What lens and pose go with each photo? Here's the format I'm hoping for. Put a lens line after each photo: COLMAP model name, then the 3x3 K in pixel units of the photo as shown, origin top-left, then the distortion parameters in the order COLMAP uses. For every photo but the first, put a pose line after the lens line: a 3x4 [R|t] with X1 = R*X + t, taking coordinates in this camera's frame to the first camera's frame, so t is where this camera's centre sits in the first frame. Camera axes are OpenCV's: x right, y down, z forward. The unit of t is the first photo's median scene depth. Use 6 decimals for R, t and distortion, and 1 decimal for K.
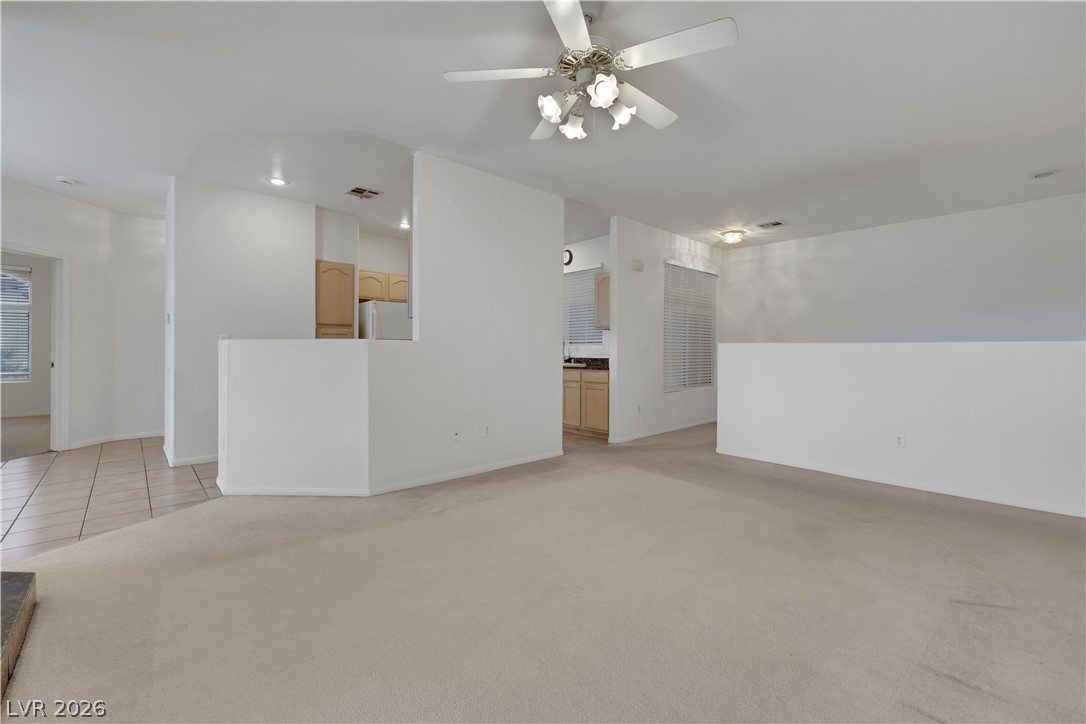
lens RADIAL K [[443.7, 0, 543.3], [0, 443.7, 357.7], [0, 0, 1]] dist [-0.001913, -0.000154]
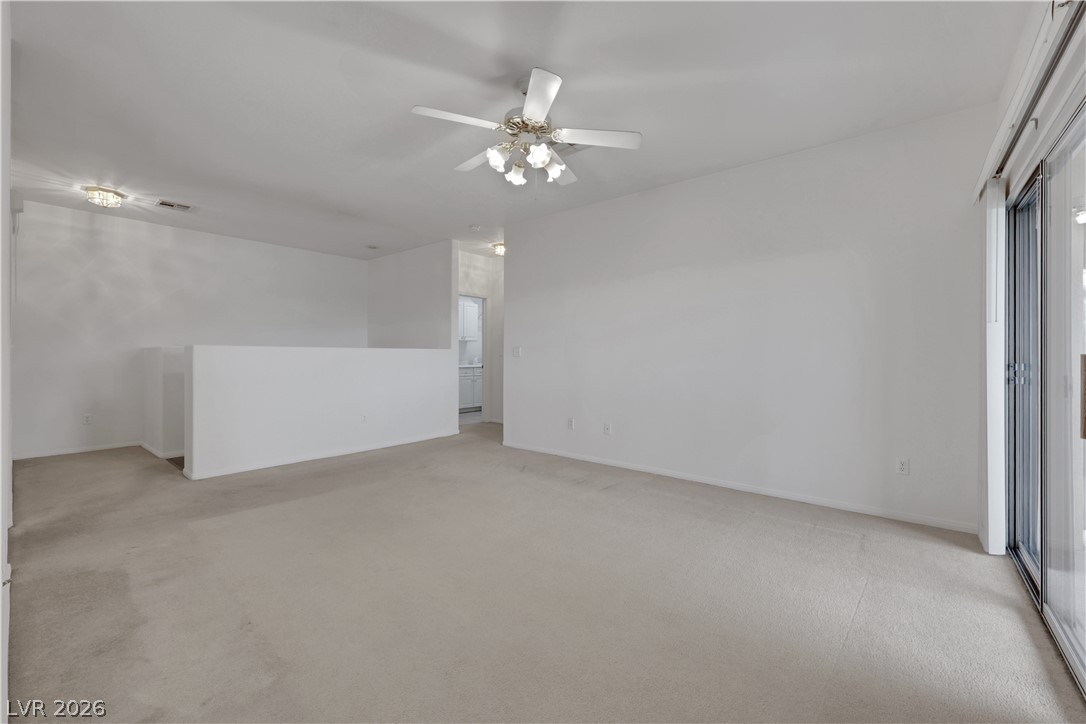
lens RADIAL K [[443.7, 0, 543.3], [0, 443.7, 357.7], [0, 0, 1]] dist [-0.001913, -0.000154]
pose [[-0.120277, -0.011335, 0.992676, -0.394074], [0.014843, 0.999803, 0.013215, -0.007795], [-0.992629, 0.016323, -0.120085, 0.384180]]
